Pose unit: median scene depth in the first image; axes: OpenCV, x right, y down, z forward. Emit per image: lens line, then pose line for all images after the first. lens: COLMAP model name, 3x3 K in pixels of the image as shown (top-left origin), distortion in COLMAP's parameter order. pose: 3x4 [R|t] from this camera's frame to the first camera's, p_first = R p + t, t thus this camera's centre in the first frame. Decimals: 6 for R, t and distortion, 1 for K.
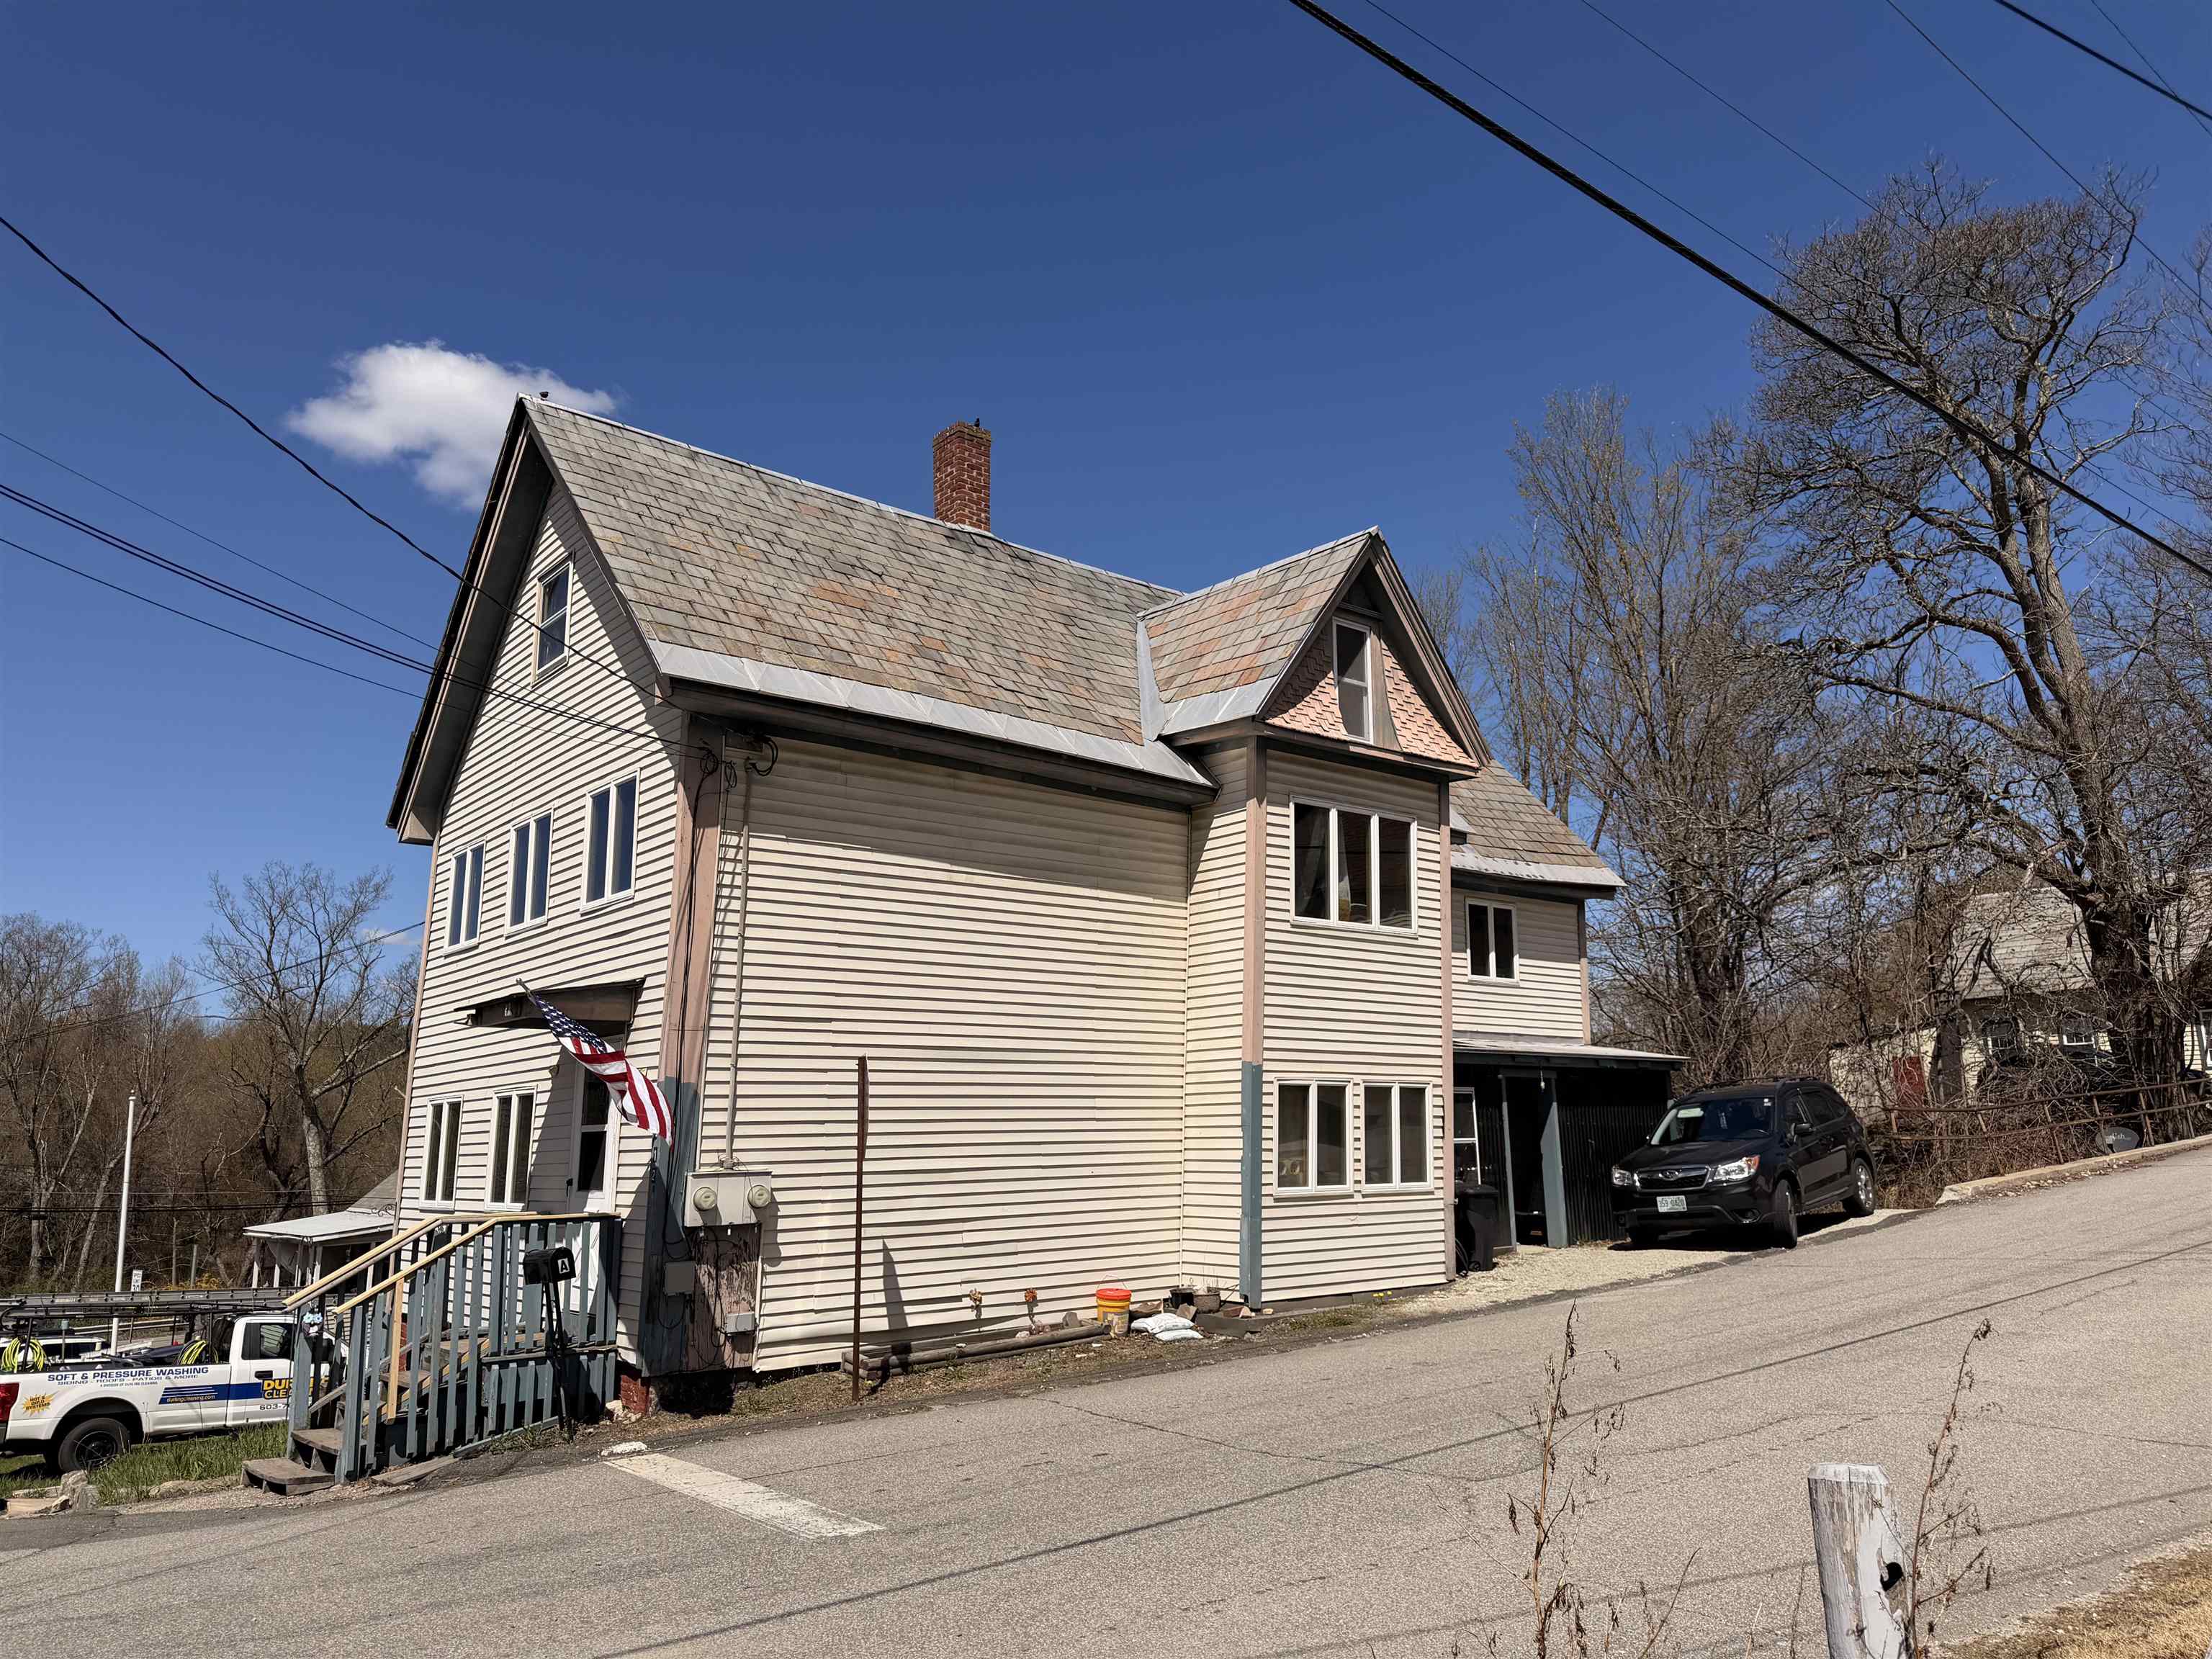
lens RADIAL K [[1554.7, 0, 1120.2], [0, 1554.7, 816.2], [0, 0, 1]] dist [0.040165, -0.044702]
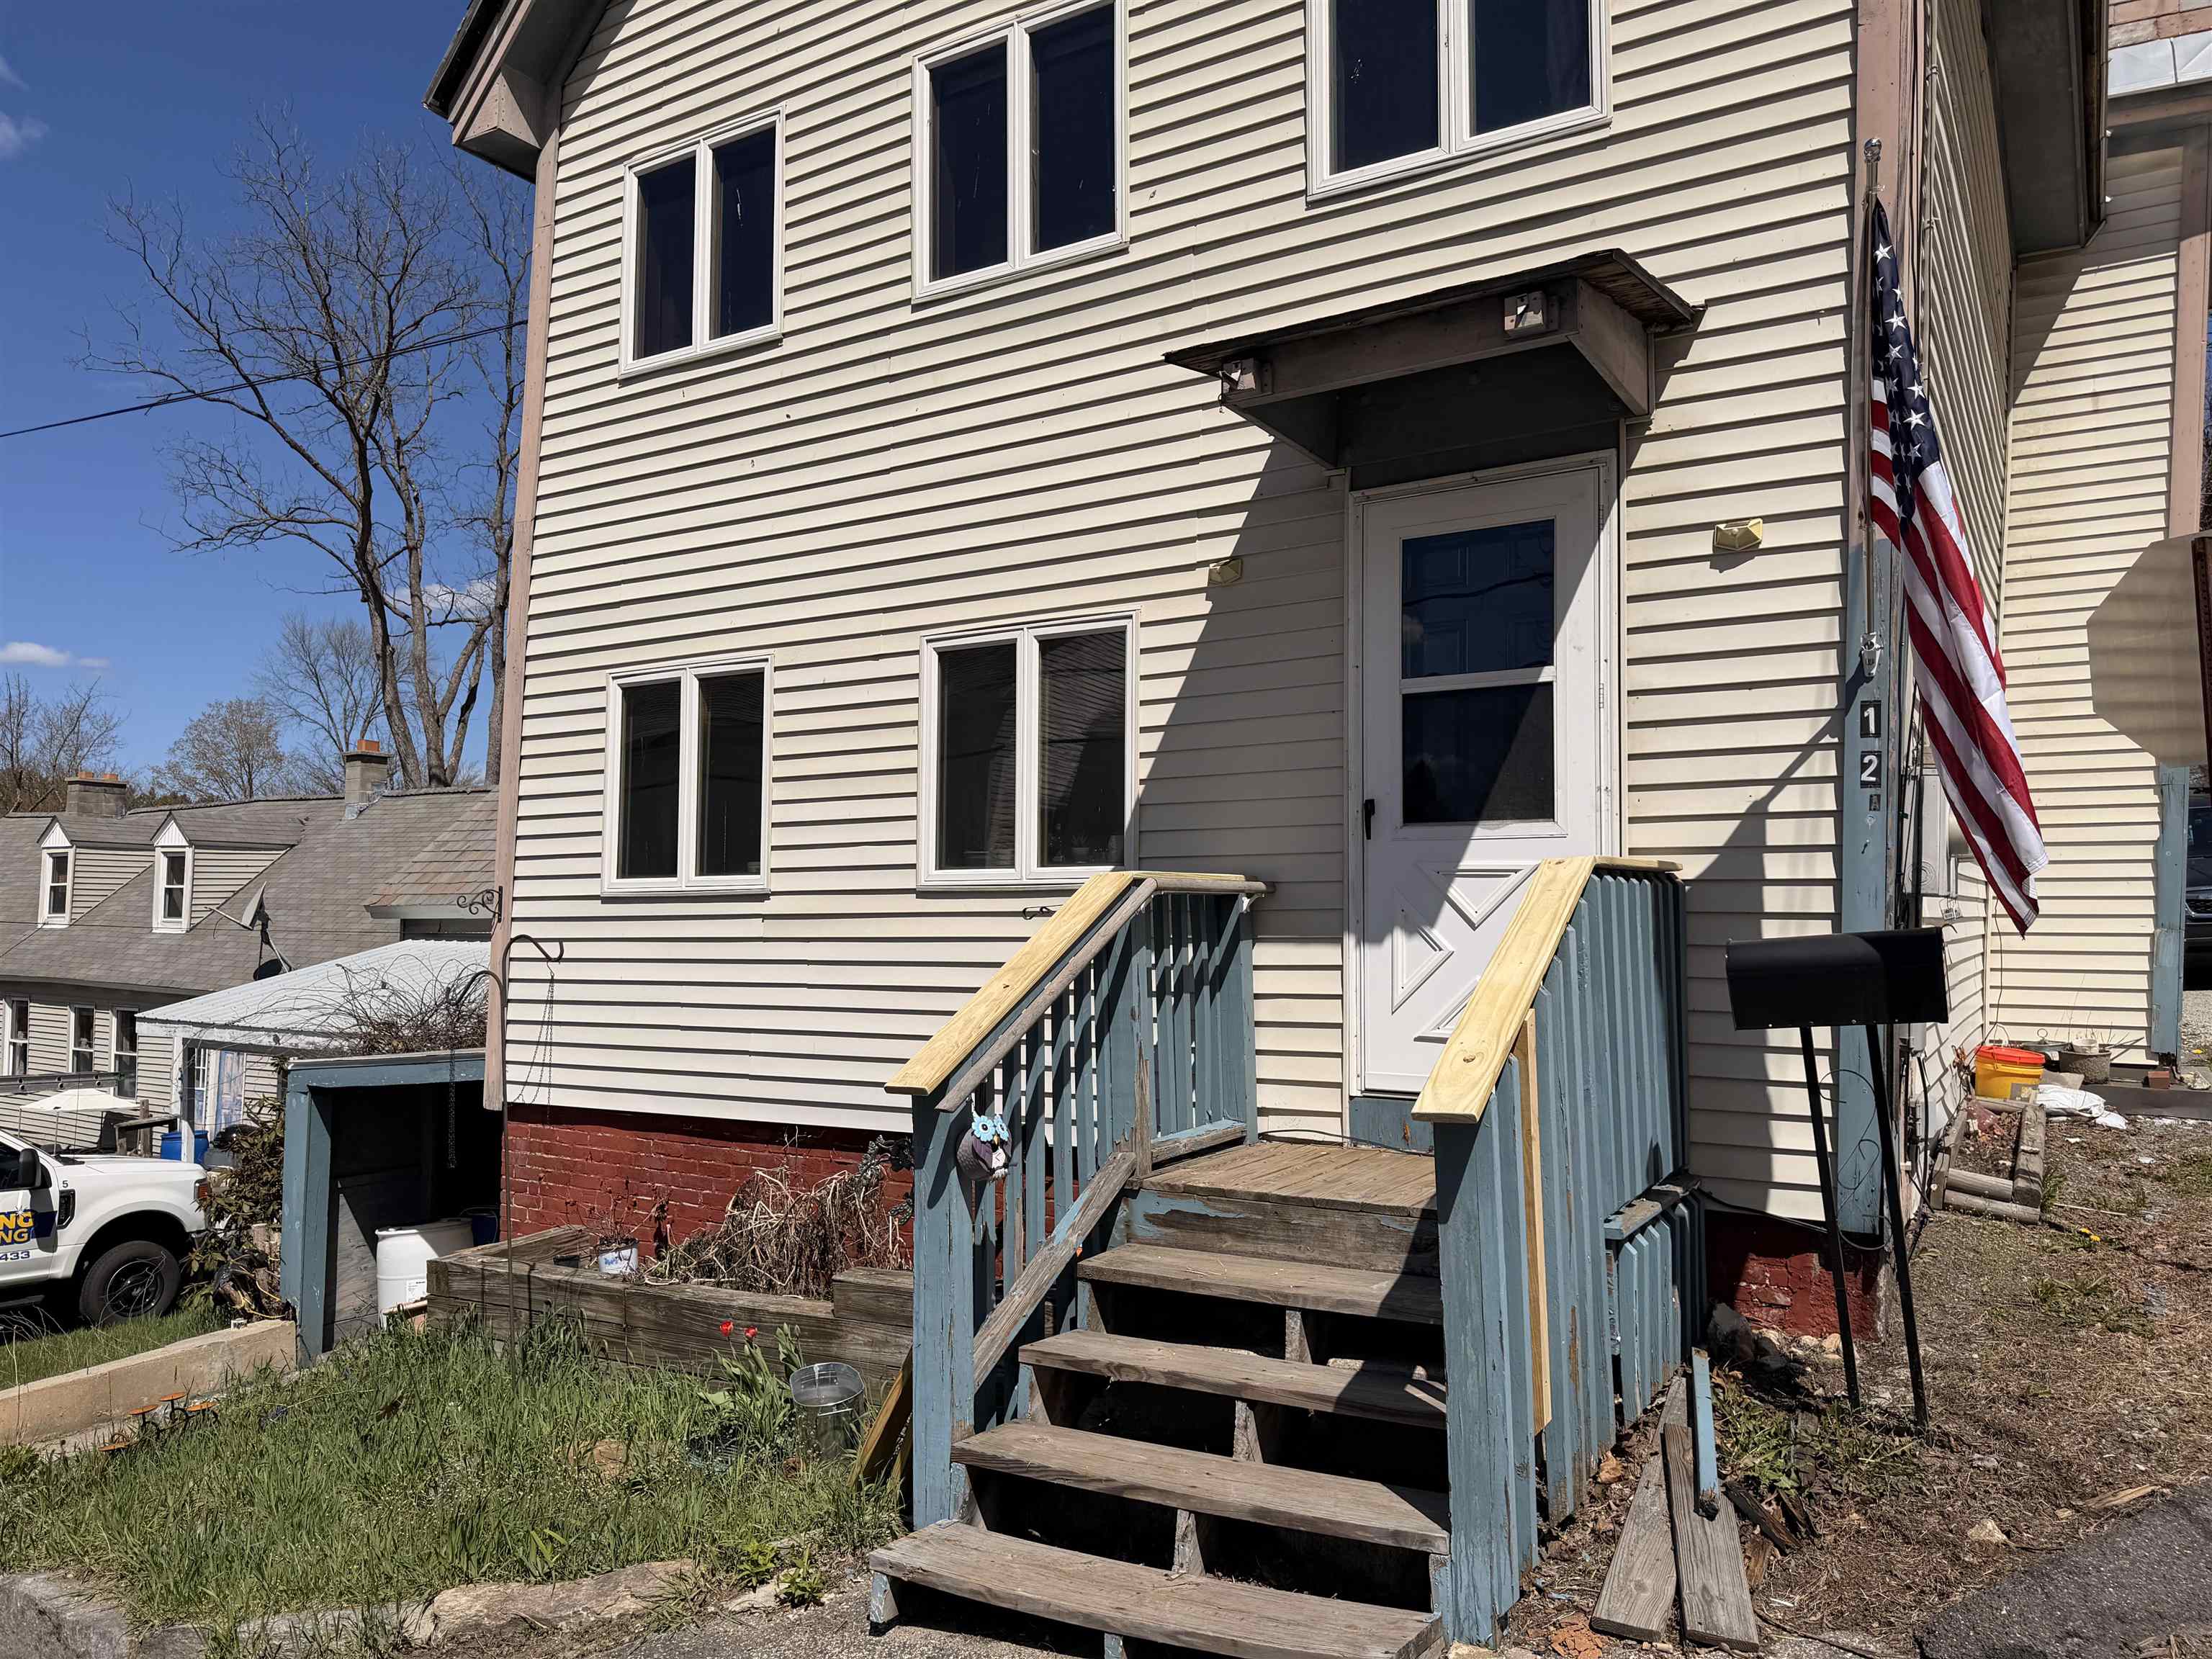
lens RADIAL K [[1554.7, 0, 1127.4], [0, 1554.7, 839.9], [0, 0, 1]] dist [0.040165, -0.044702]
pose [[0.948505, 0.031826, 0.315160, -0.460453], [-0.079821, 0.986847, 0.140573, 0.157430], [-0.306541, -0.158491, 0.938570, 0.518433]]
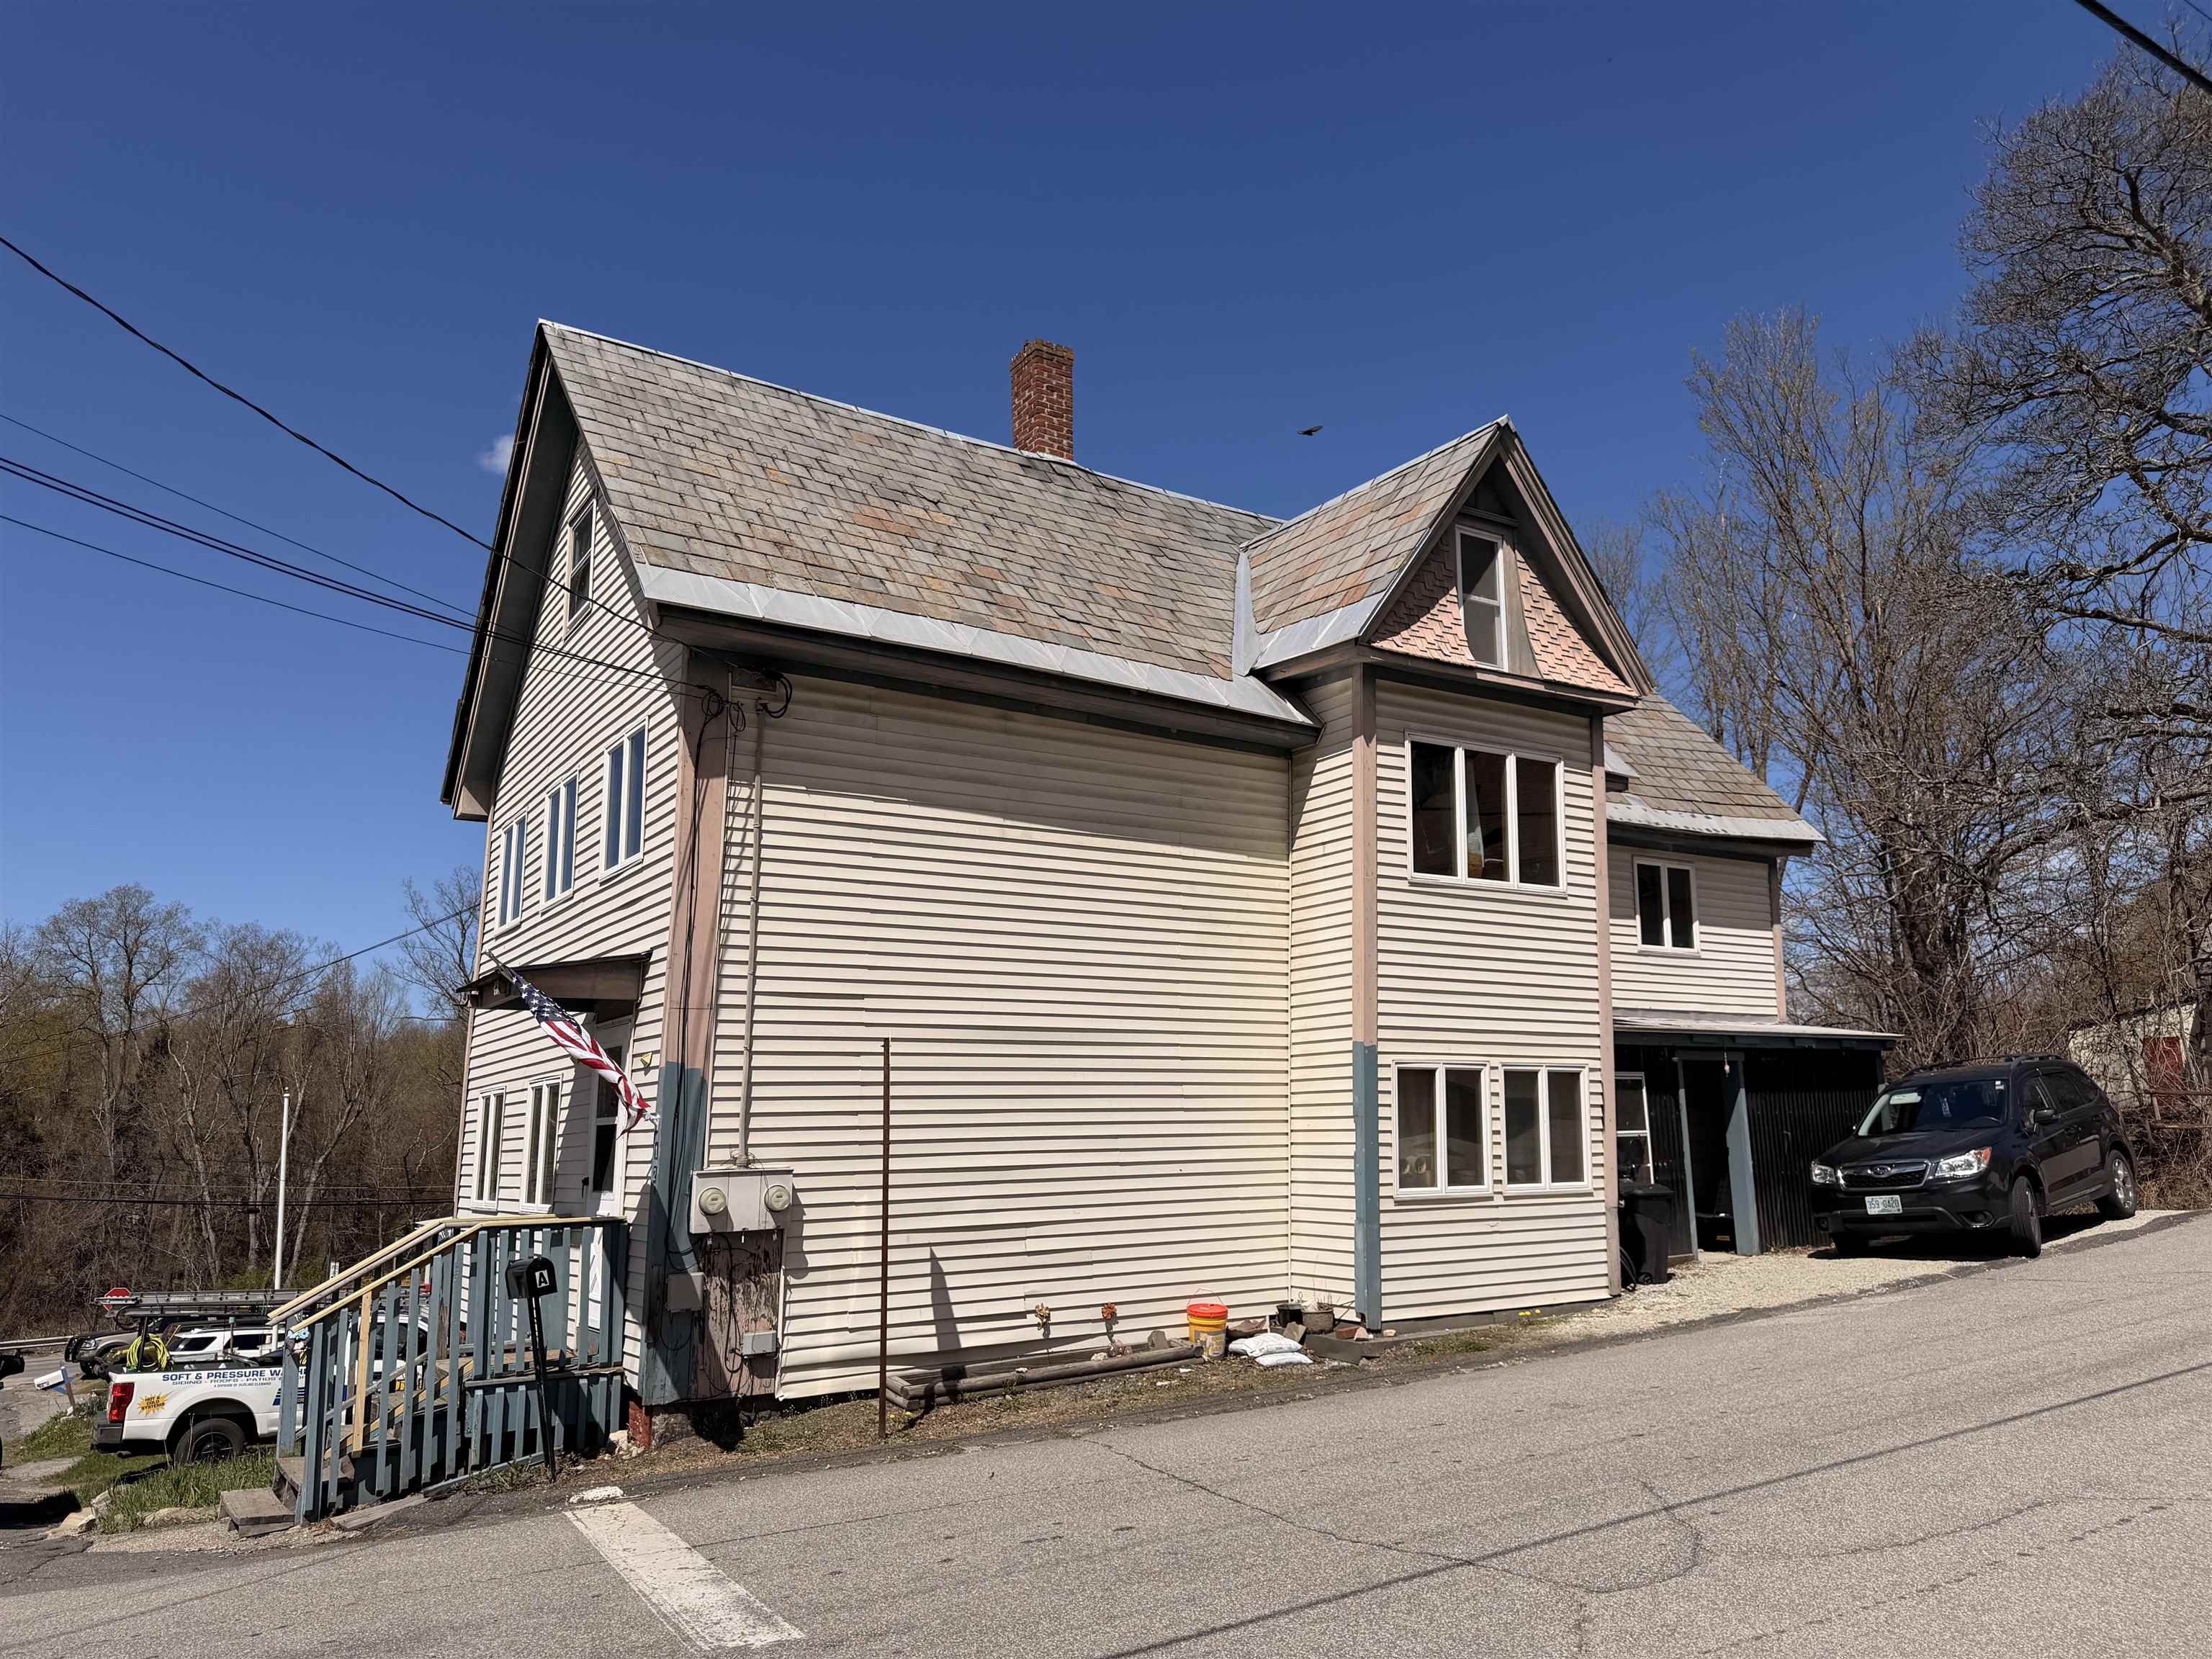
lens RADIAL K [[1554.7, 0, 1123.6], [0, 1554.7, 828.5], [0, 0, 1]] dist [0.040165, -0.044702]
pose [[0.993270, -0.025908, -0.112890, 0.049719], [0.027206, 0.999580, 0.009978, 0.026662], [0.112584, -0.012982, 0.993557, 0.125593]]
